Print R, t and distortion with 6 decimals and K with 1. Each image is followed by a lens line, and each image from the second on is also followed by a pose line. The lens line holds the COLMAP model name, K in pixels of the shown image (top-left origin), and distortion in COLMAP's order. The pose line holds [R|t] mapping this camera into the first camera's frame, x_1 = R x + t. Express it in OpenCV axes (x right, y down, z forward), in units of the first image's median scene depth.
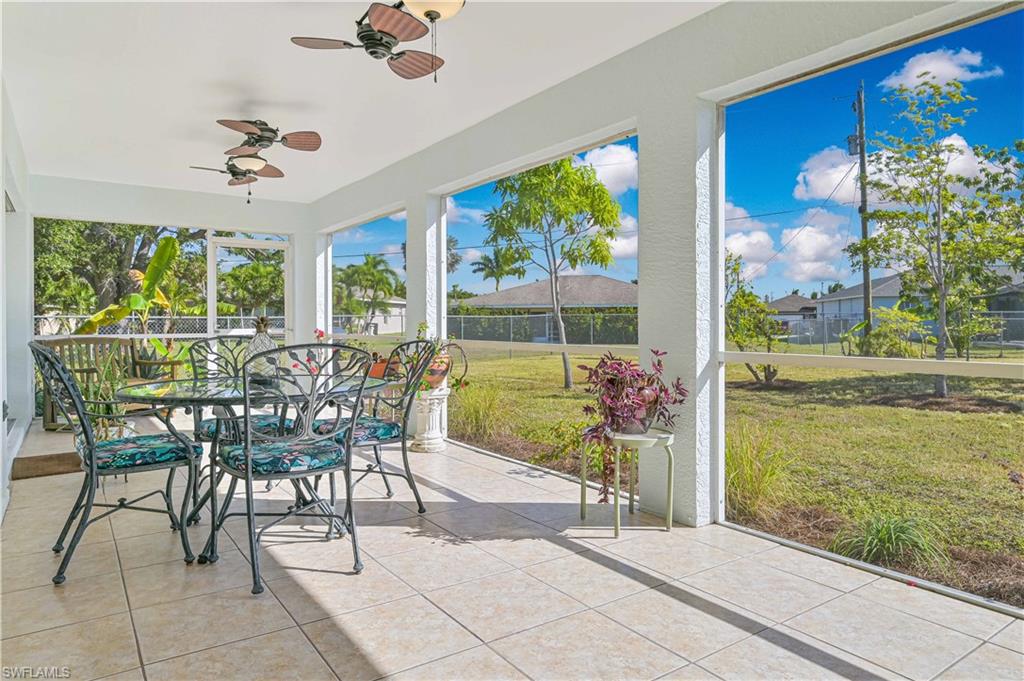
lens RADIAL K [[635.1, 0, 511.7], [0, 635.1, 332.8], [0, 0, 1]] dist [-0.006737, -0.001240]
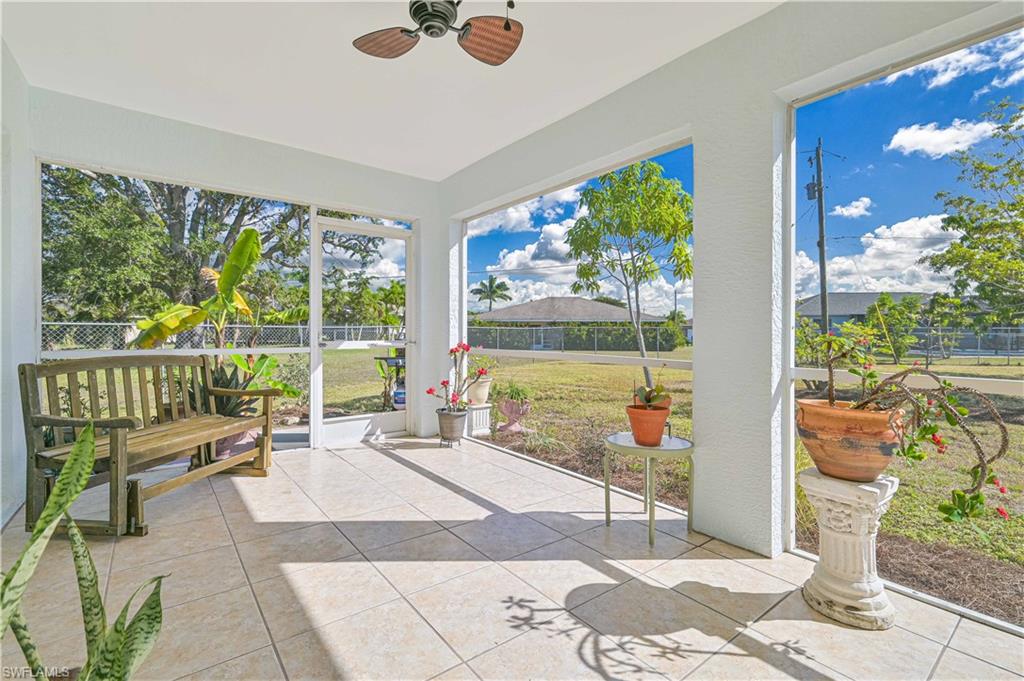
lens RADIAL K [[456.6, 0, 512.7], [0, 456.6, 341.3], [0, 0, 1]] dist [-0.002049, -0.000181]
pose [[0.998758, 0.007224, 0.049291, -0.108623], [-0.007331, 0.999971, 0.001978, -0.003404], [-0.049275, -0.002337, 0.998783, 0.184166]]
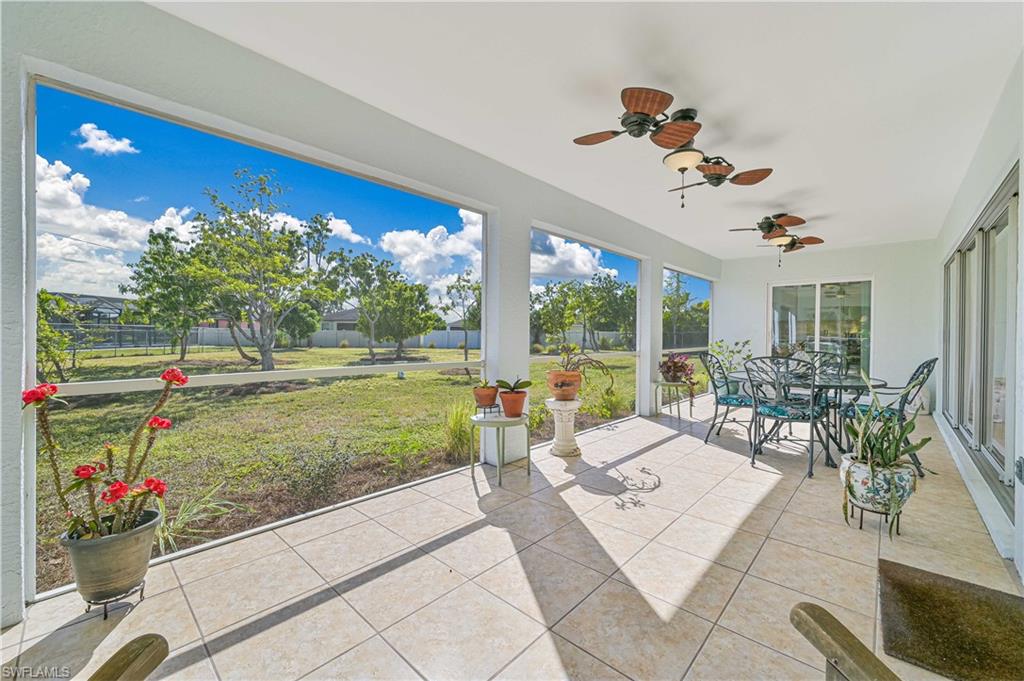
lens RADIAL K [[407.3, 0, 512.0], [0, 407.3, 338.6], [0, 0, 1]] dist [0.003047, 0.000380]
pose [[-0.215963, -0.006220, 0.976382, -0.508913], [0.000984, 0.999978, 0.006588, -0.023525], [-0.976401, 0.002384, -0.215952, 0.699598]]
